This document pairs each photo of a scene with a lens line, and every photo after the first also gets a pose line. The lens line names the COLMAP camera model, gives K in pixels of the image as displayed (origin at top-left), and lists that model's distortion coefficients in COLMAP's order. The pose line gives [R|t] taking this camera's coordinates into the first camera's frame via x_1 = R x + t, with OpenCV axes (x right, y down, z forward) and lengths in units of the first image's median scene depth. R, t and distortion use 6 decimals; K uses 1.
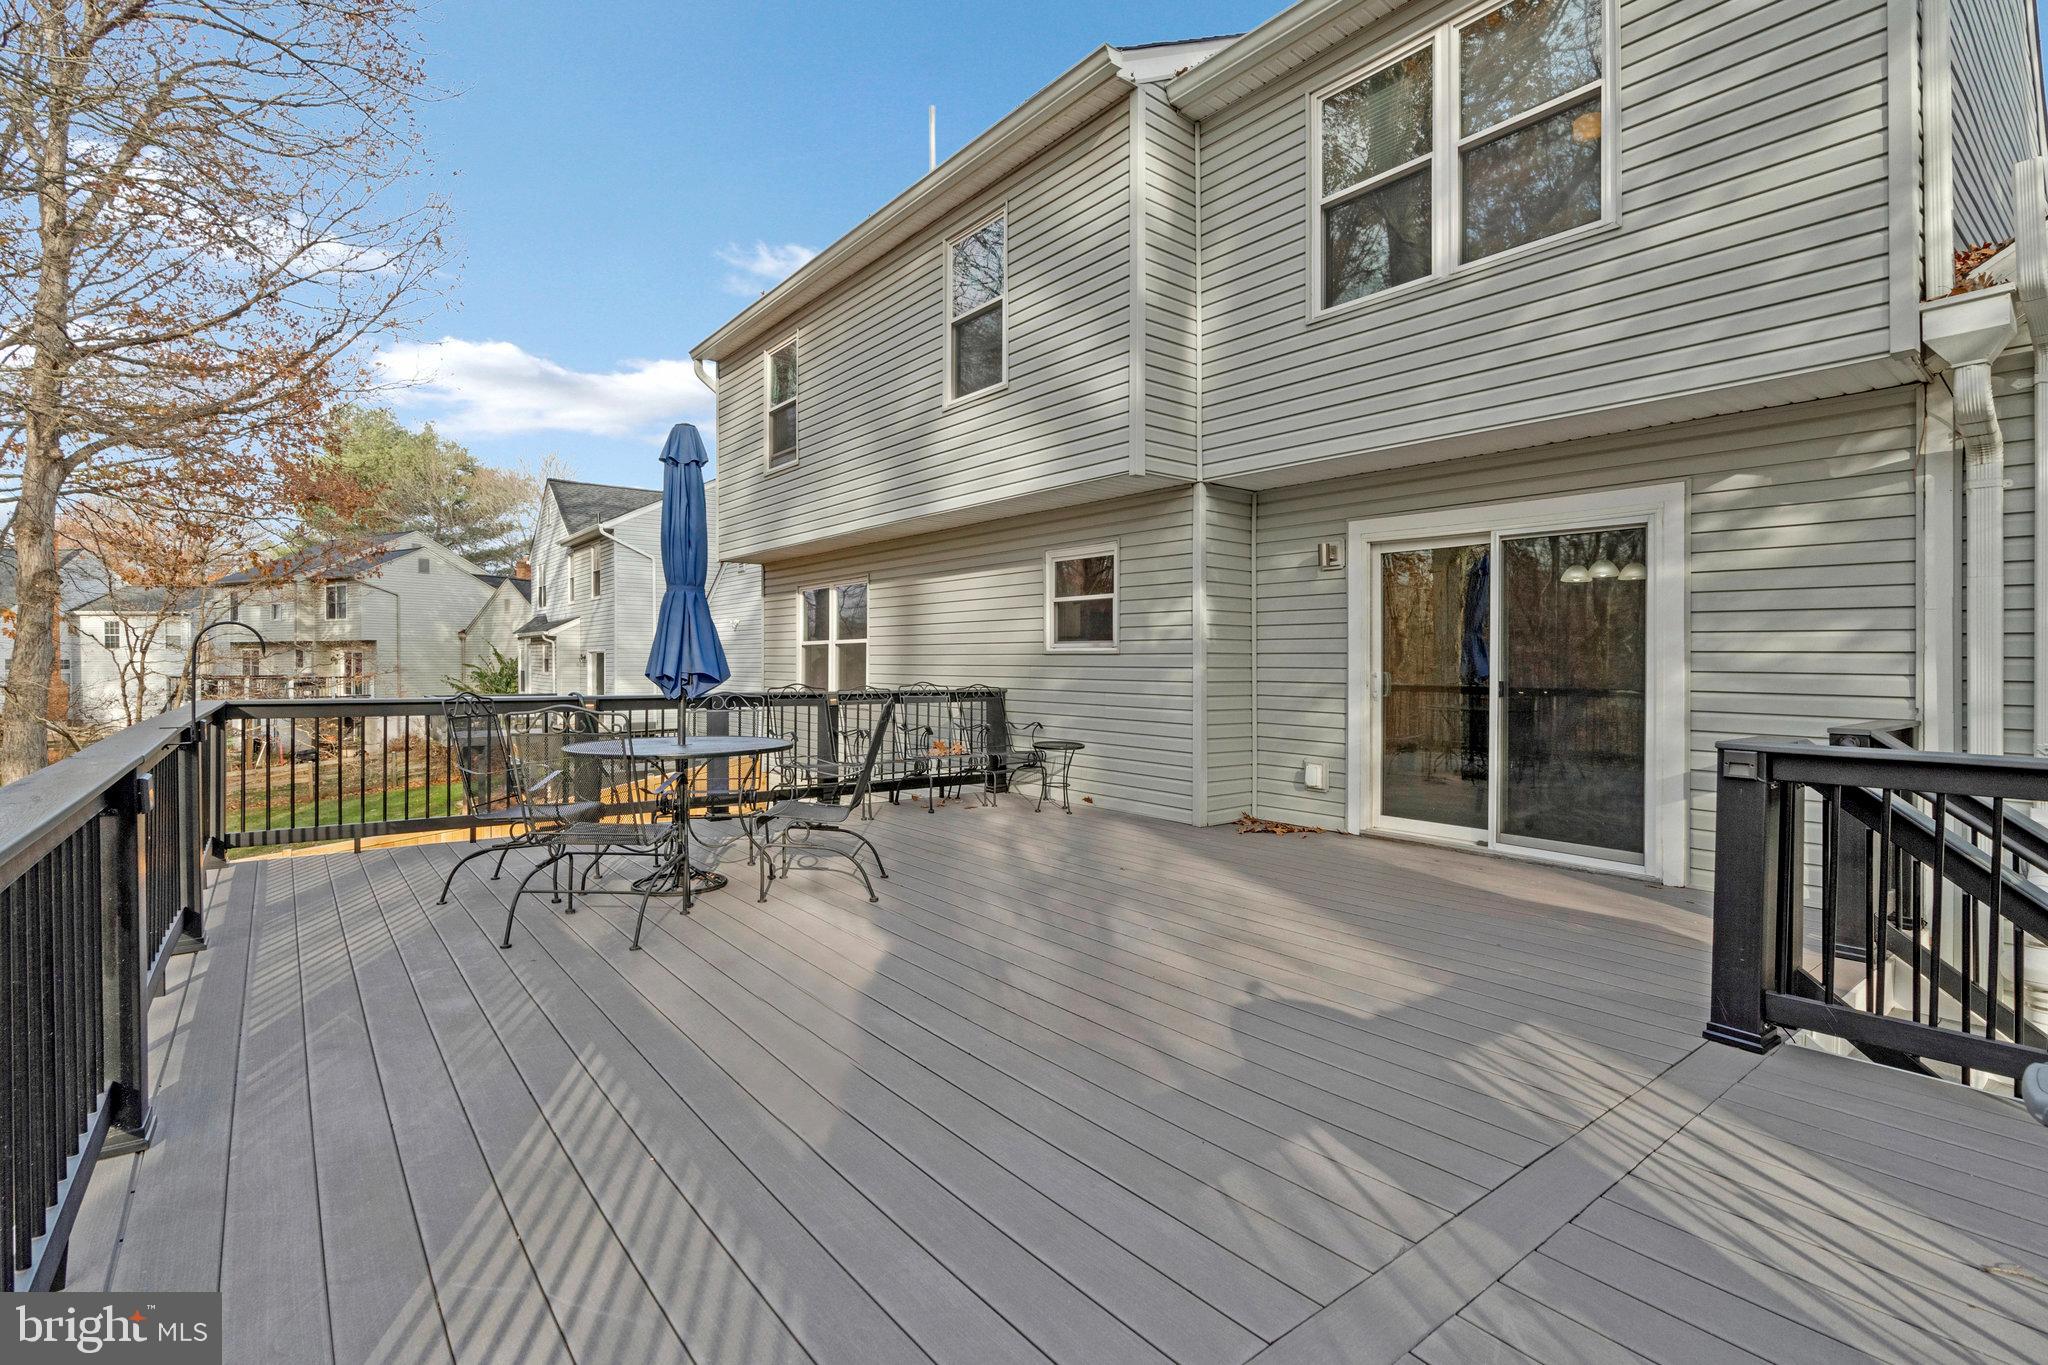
lens RADIAL K [[976.7, 0, 1014.5], [0, 976.7, 671.0], [0, 0, 1]] dist [0.000740, 0.001484]
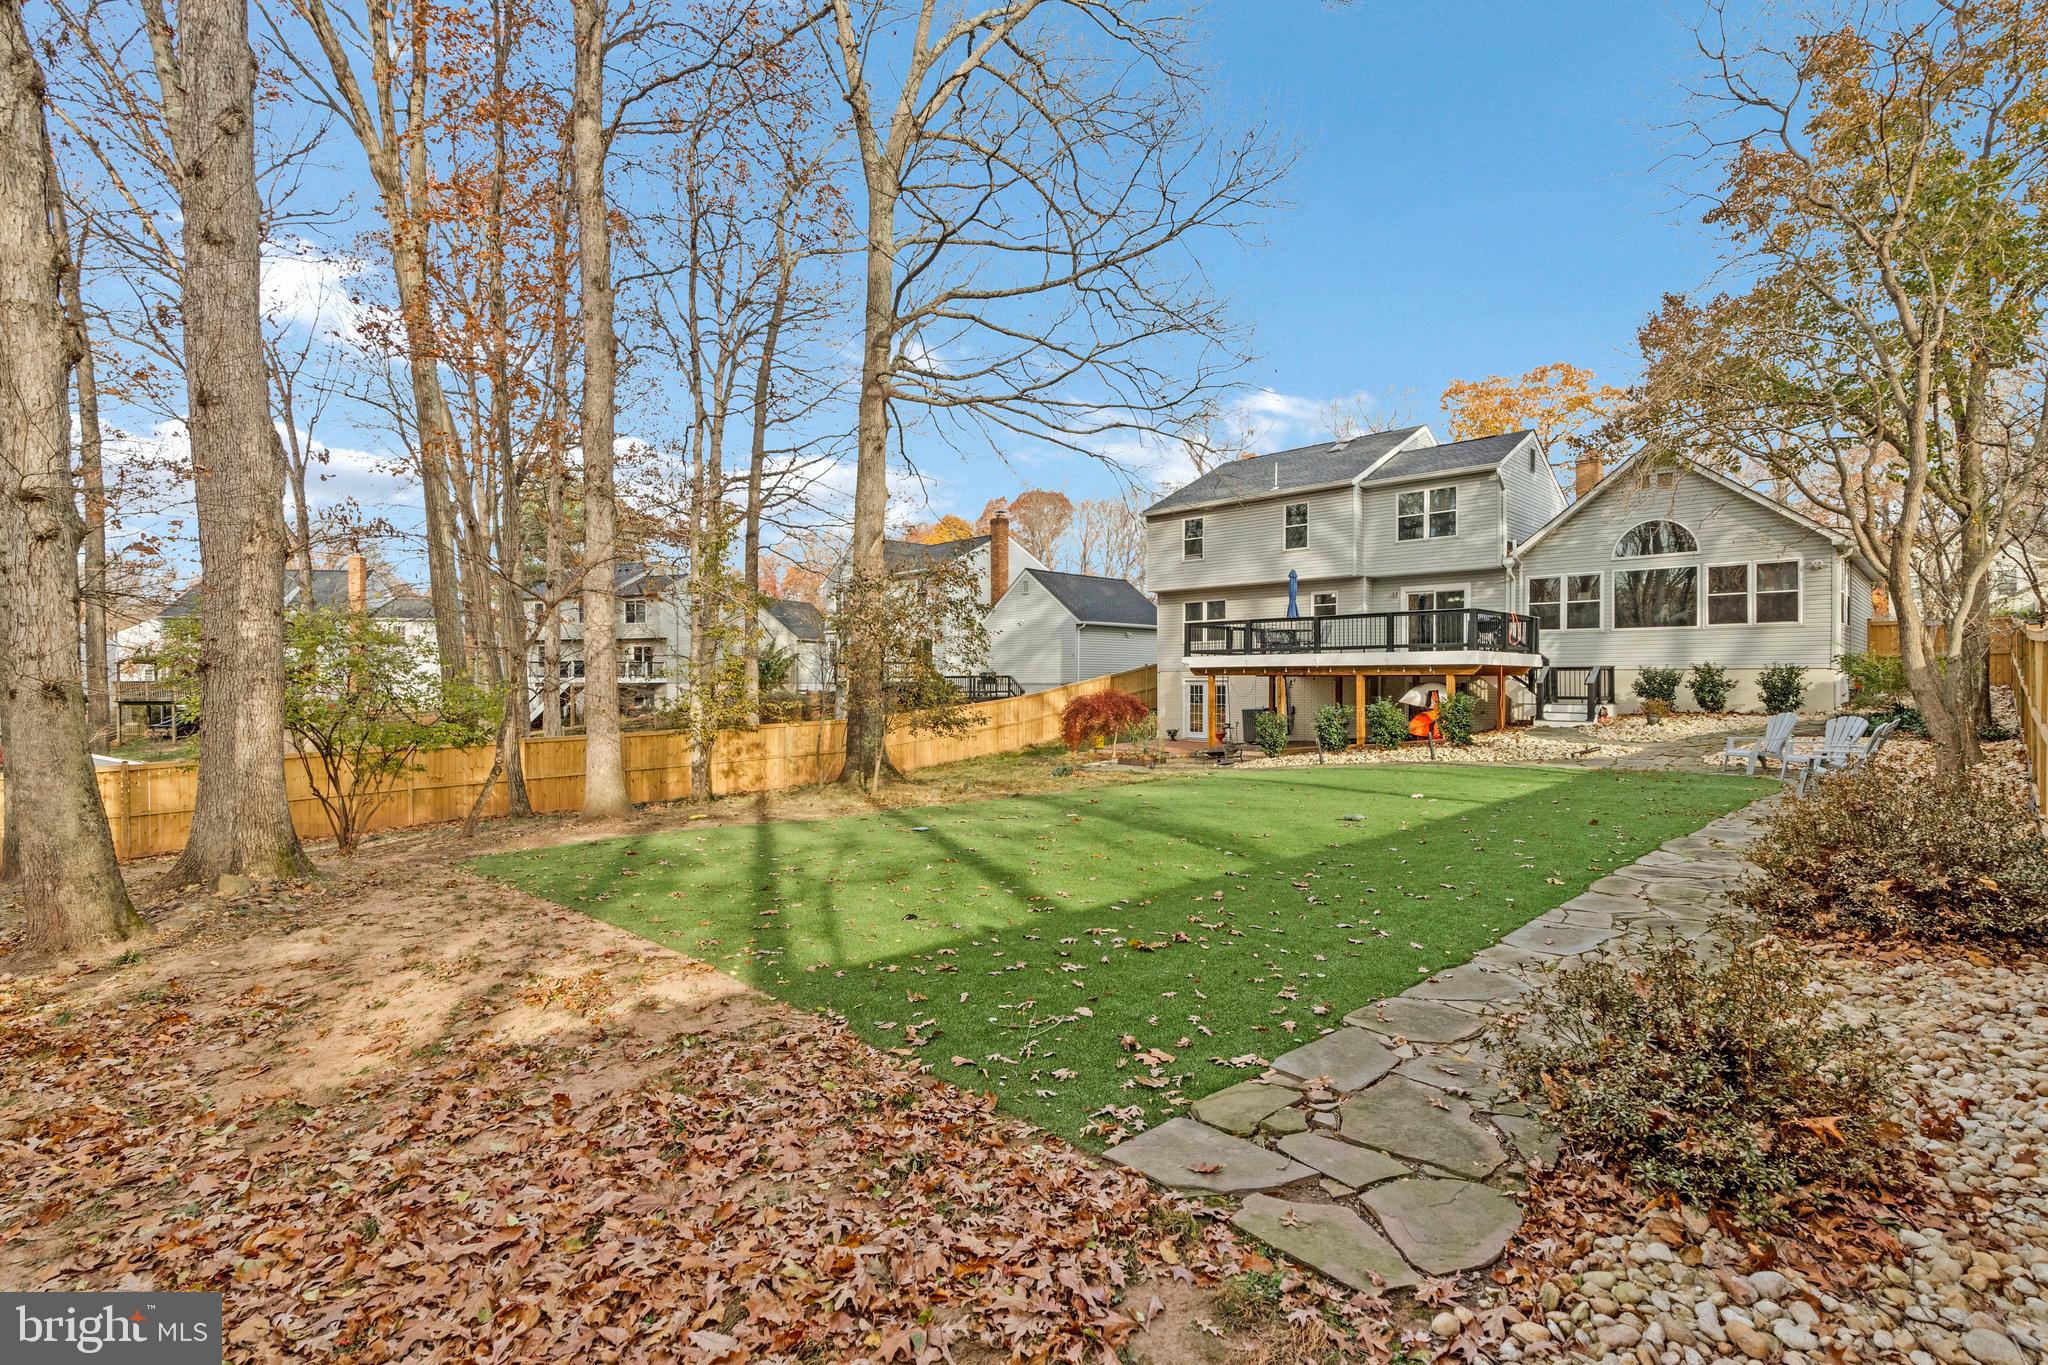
lens RADIAL K [[976.7, 0, 1030.9], [0, 976.7, 687.7], [0, 0, 1]] dist [0.000740, 0.001484]
pose [[0.995370, 0.002630, 0.096076, -1.819966], [-0.002217, 0.999988, -0.004409, 0.335062], [-0.096087, 0.004176, 0.995364, -3.350946]]
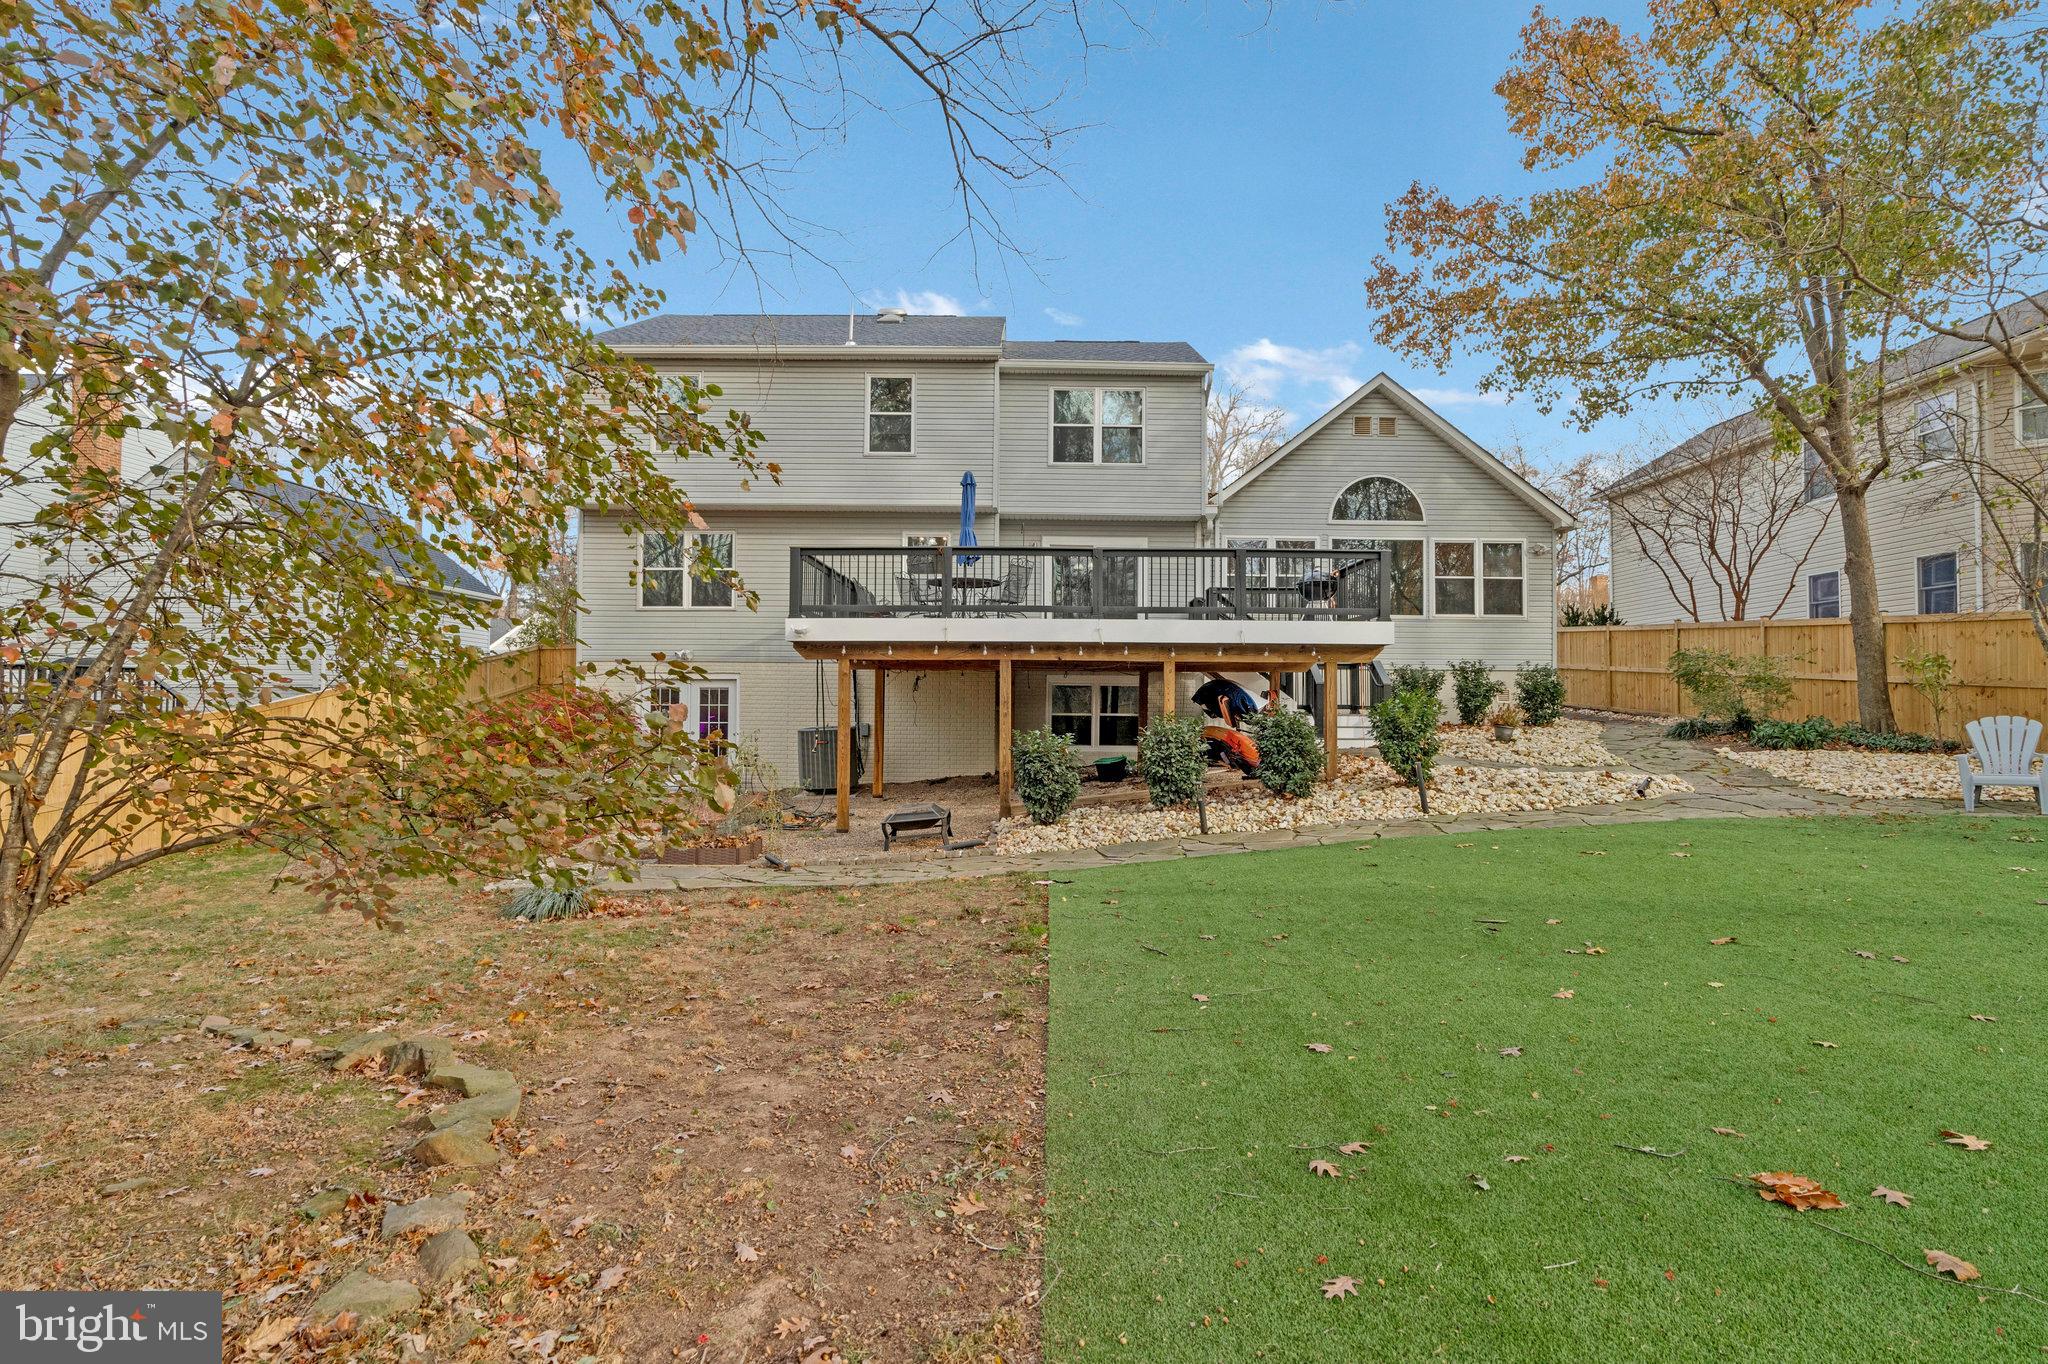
lens RADIAL K [[1023.9, 0, 1021.9], [0, 1023.9, 689.4], [0, 0, 1]] dist [0.000677, -0.000008]
pose [[0.614355, 0.016143, 0.788864, -2.138989], [0.001831, 0.999759, -0.021885, 0.370848], [-0.789027, 0.014890, 0.614178, -0.778208]]
